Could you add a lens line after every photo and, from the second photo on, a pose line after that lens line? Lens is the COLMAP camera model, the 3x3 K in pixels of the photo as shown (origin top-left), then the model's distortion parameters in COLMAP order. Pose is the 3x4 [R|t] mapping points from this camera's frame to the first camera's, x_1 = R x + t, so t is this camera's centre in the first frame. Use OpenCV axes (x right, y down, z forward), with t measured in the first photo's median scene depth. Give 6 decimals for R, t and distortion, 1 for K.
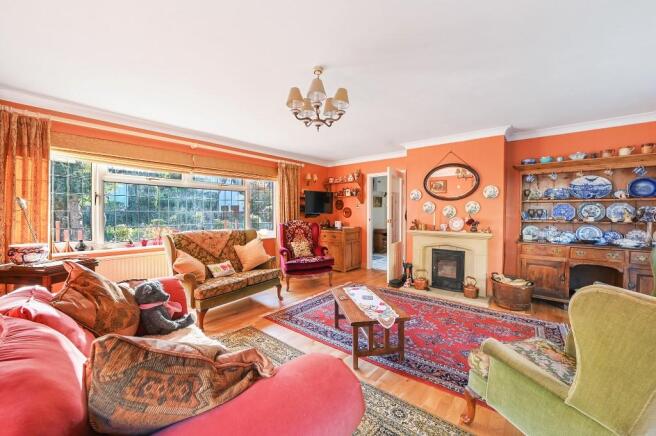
lens RADIAL K [[256.3, 0, 327.9], [0, 256.3, 216.3], [0, 0, 1]] dist [-0.011515, 0.001114]
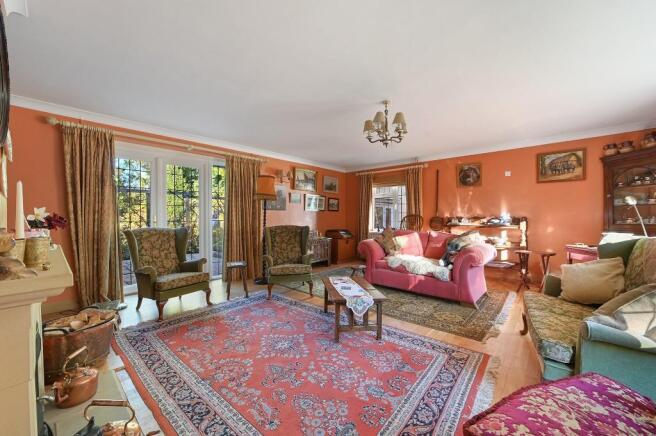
lens RADIAL K [[256.3, 0, 327.7], [0, 256.3, 215.9], [0, 0, 1]] dist [-0.011515, 0.001114]
pose [[-0.999742, -0.006344, 0.021810, 0.185967], [-0.006125, 0.999931, 0.010060, 0.013045], [-0.021873, 0.009924, -0.999712, 1.817542]]
